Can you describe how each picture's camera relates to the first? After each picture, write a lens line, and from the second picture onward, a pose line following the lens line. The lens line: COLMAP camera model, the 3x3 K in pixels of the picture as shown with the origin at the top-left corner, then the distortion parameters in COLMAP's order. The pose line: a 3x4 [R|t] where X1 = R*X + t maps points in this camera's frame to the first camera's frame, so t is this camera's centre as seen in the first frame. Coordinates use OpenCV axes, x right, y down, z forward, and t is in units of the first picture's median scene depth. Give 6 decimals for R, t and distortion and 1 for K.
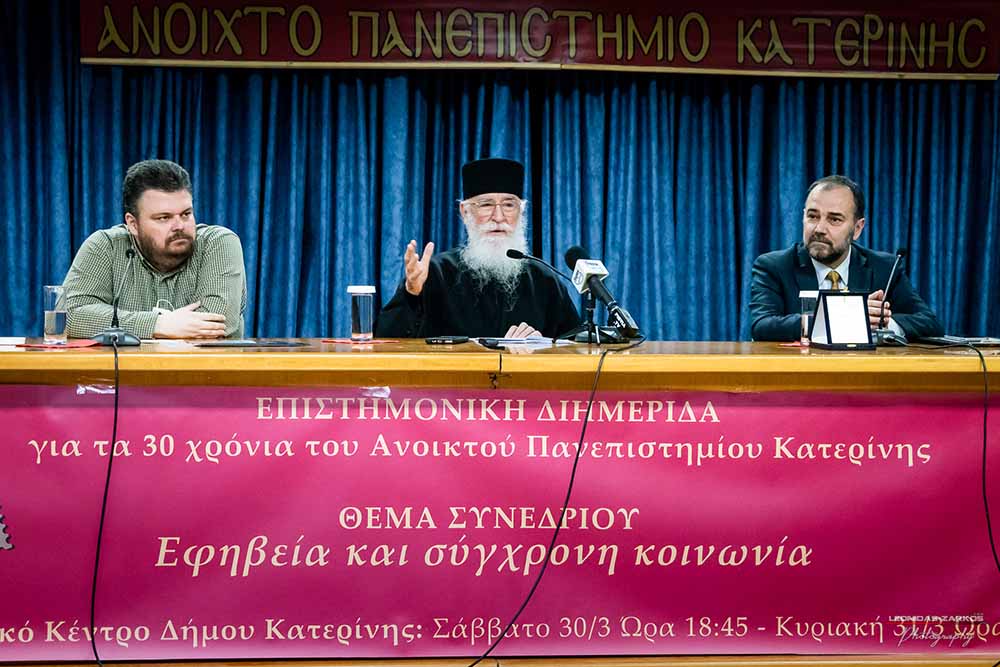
lens RADIAL K [[2241.1, 0, 479.5], [0, 2241.1, 333.9], [0, 0, 1]] dist [0.165397, 0.409821]
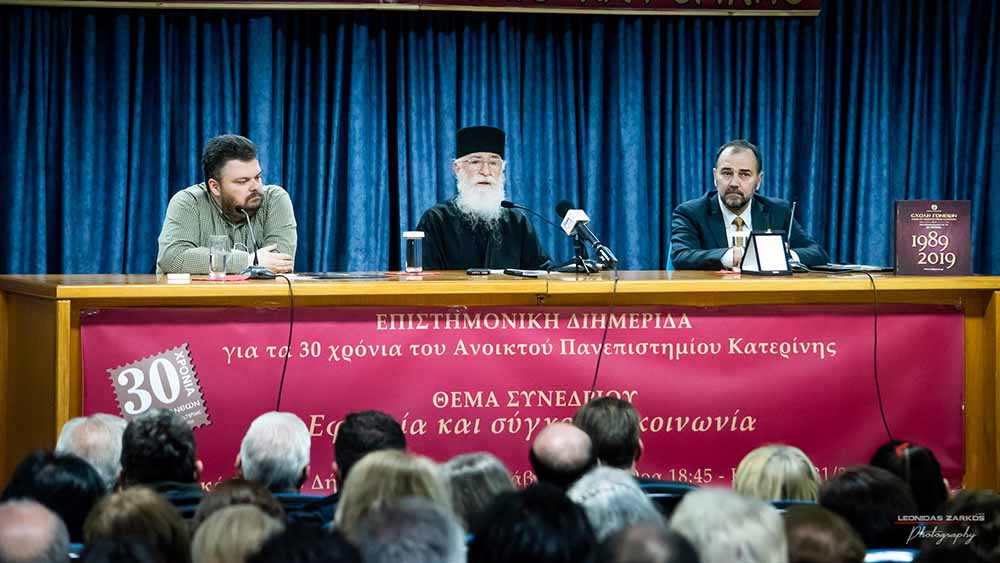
lens RADIAL K [[5227.2, 0, 501.3], [0, 5227.2, 231.9], [0, 0, 1]] dist [2.080062, -5.253937]
pose [[0.975663, -0.010715, 0.219011, -0.713480], [0.012013, 0.999917, -0.004599, -0.006749], [-0.218944, 0.007118, 0.975711, -2.129790]]
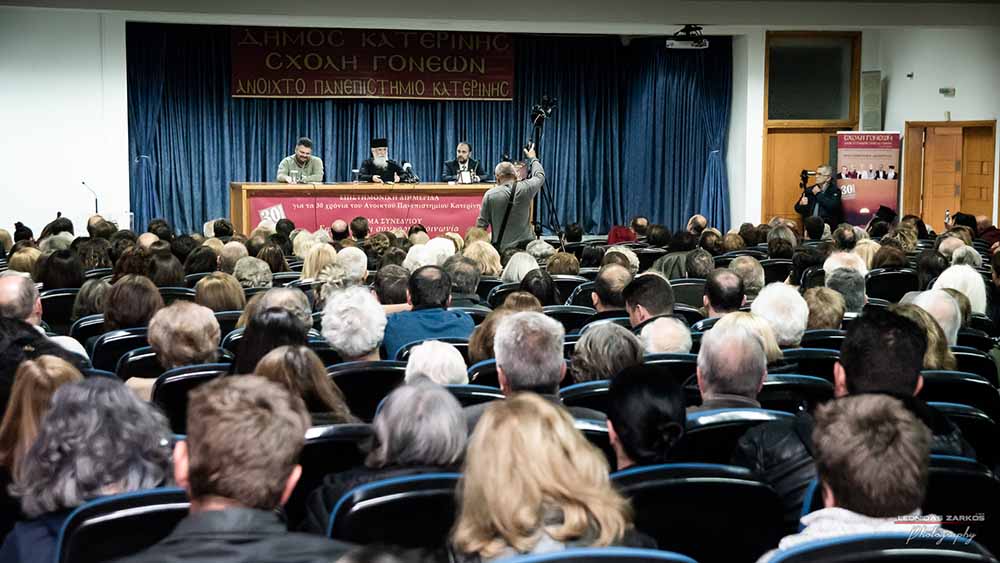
lens RADIAL K [[2339.6, 0, 500.0], [0, 2339.6, 281.5], [0, 0, 1]] dist [0.181381, 0.254521]
pose [[0.985373, -0.014115, 0.169823, -0.576050], [0.006485, 0.998948, 0.045400, -0.010168], [-0.170285, -0.043634, 0.984428, -3.678829]]
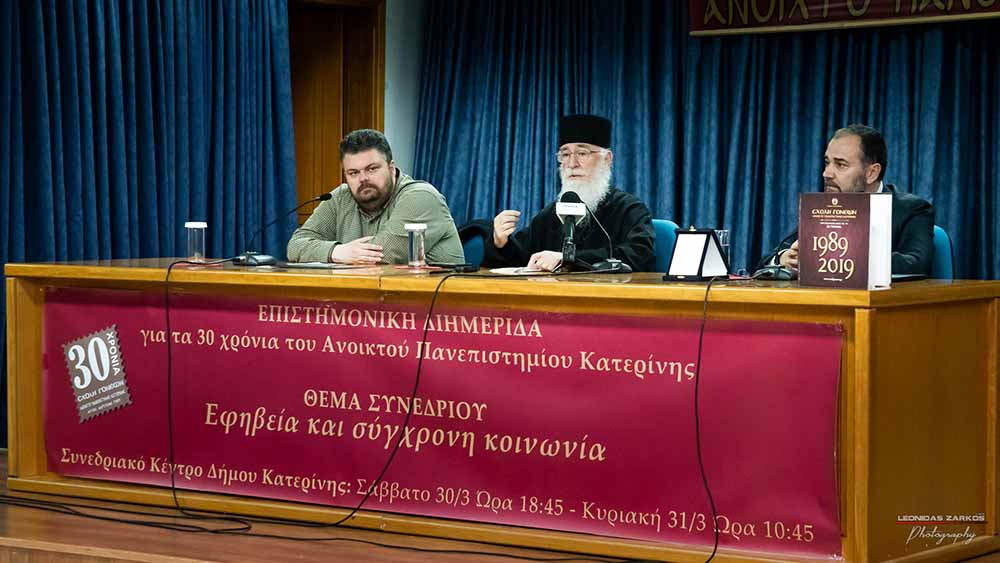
lens RADIAL K [[2339.6, 0, 500.0], [0, 2339.6, 281.5], [0, 0, 1]] dist [0.181381, 0.254521]
pose [[0.736025, 0.021528, -0.676612, 0.933378], [-0.020539, 0.999744, 0.009466, -0.002034], [0.676643, 0.006930, 0.736278, 0.055294]]
